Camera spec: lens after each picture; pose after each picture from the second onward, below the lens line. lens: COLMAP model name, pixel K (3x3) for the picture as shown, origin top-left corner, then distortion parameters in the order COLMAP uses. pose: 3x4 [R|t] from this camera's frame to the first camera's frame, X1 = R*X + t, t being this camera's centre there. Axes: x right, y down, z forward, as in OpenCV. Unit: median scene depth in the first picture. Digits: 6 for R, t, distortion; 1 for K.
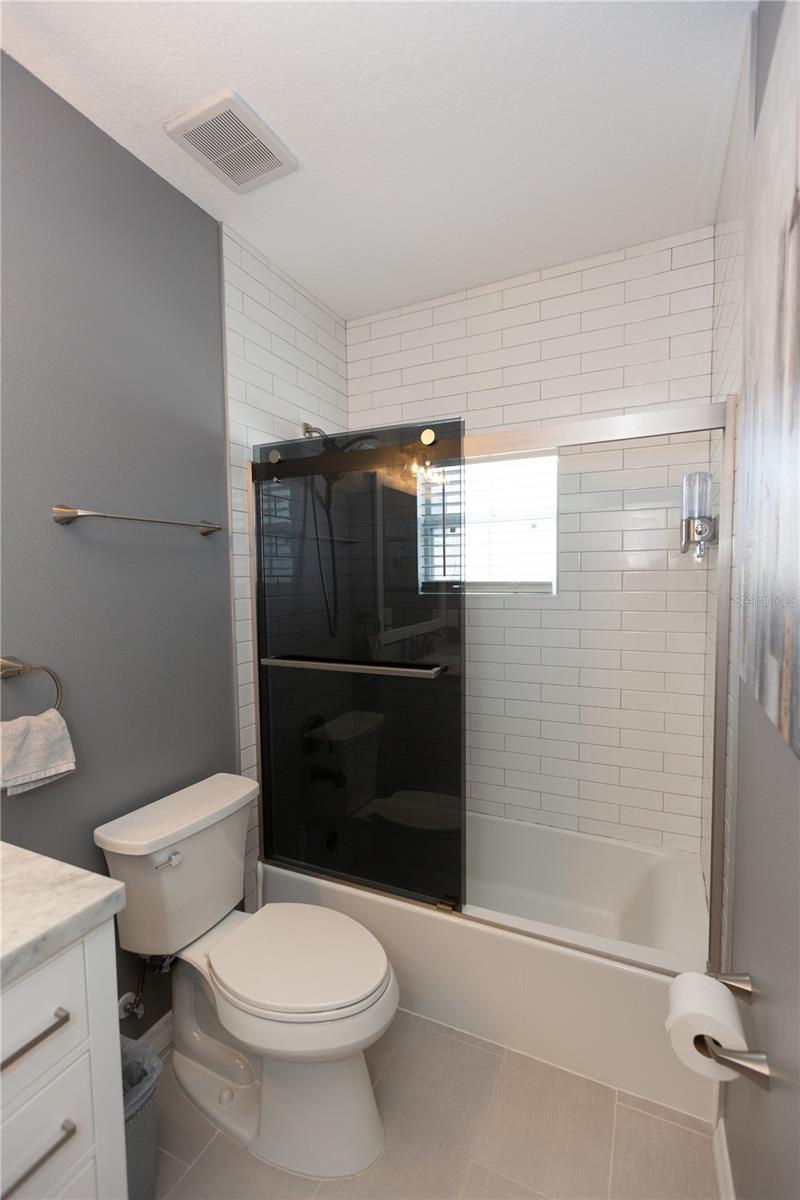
lens RADIAL K [[534.8, 0, 400.0], [0, 534.8, 606.5], [0, 0, 1]] dist [0.002691, -0.000529]
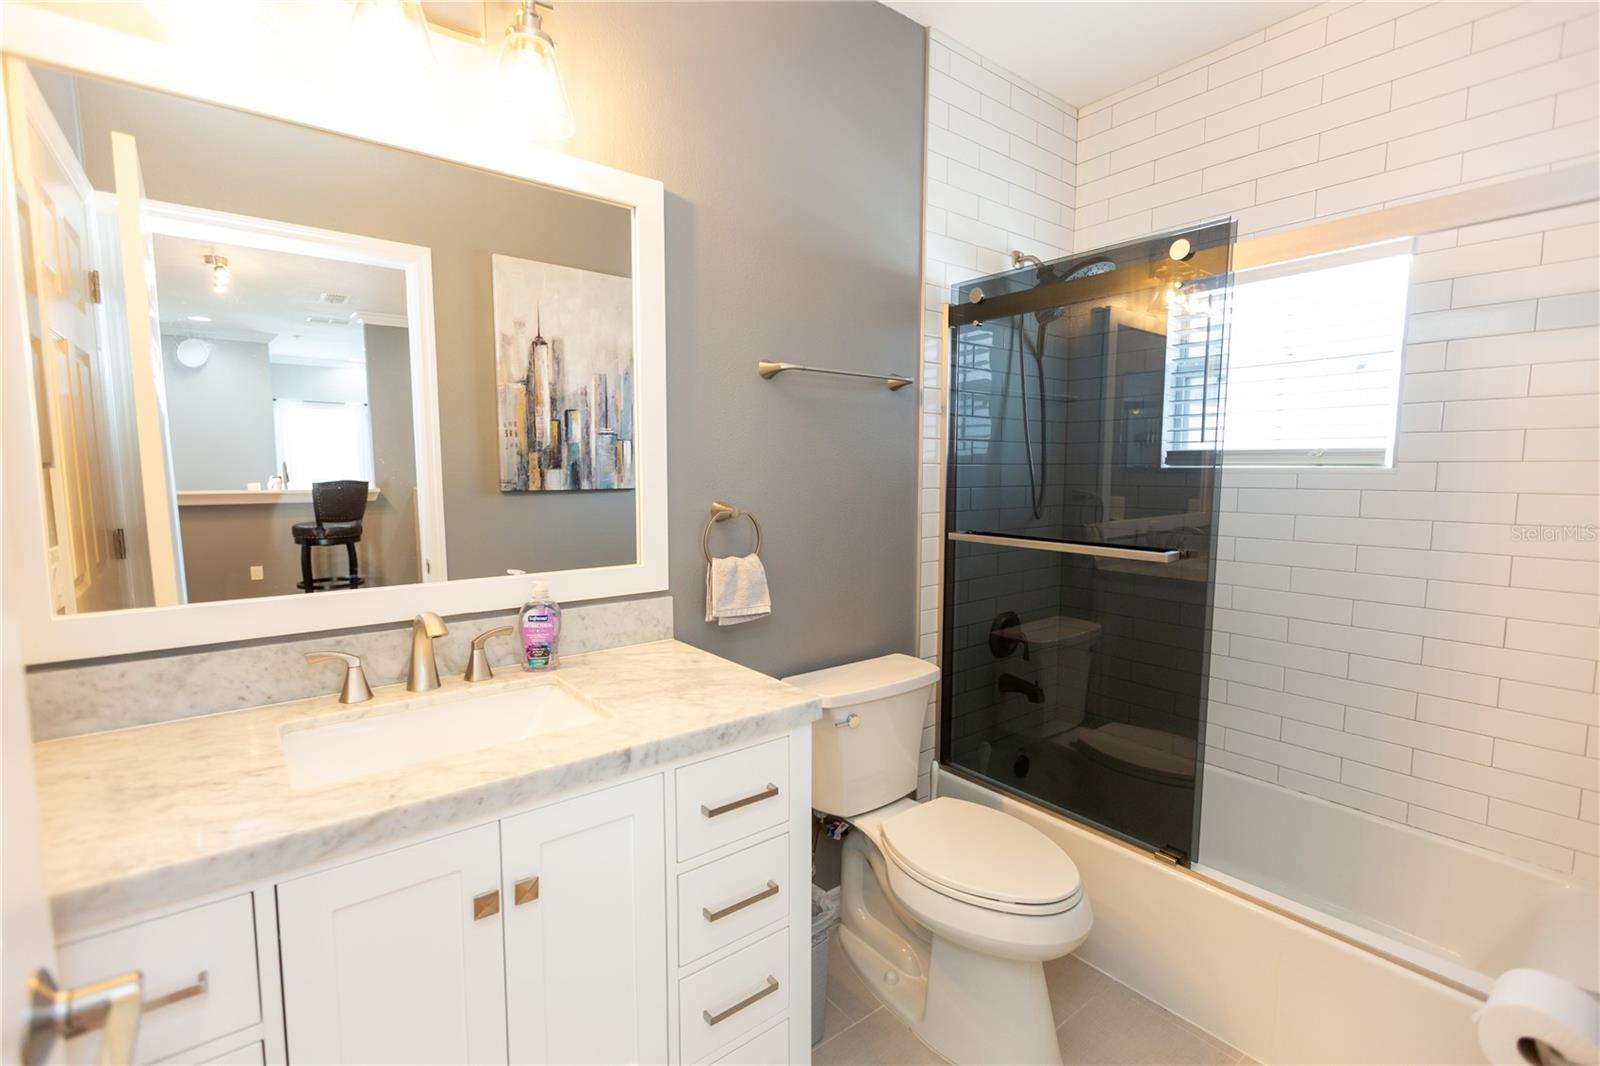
lens RADIAL K [[713.1, 0, 792.5], [0, 713.1, 536.8], [0, 0, 1]] dist [0.002691, -0.000529]
pose [[0.893951, 0.057310, -0.444485, 0.029642], [-0.038648, 0.997953, 0.050942, 0.055029], [0.446494, -0.028361, 0.894337, -0.151122]]
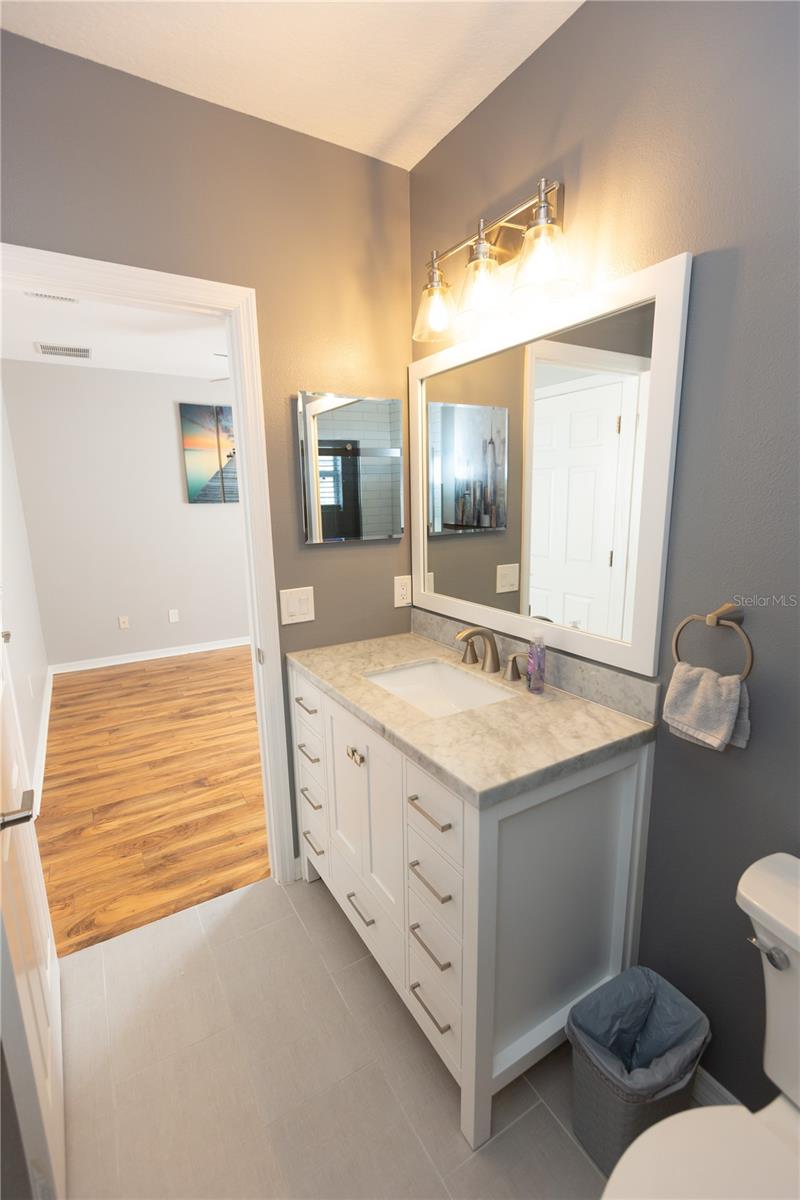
lens RADIAL K [[534.8, 0, 399.9], [0, 534.8, 607.1], [0, 0, 1]] dist [0.002691, -0.000529]
pose [[-0.551965, 0.192325, -0.811385, 0.215133], [-0.021981, 0.969345, 0.244719, -0.075171], [0.833577, 0.152911, -0.530817, 0.661264]]
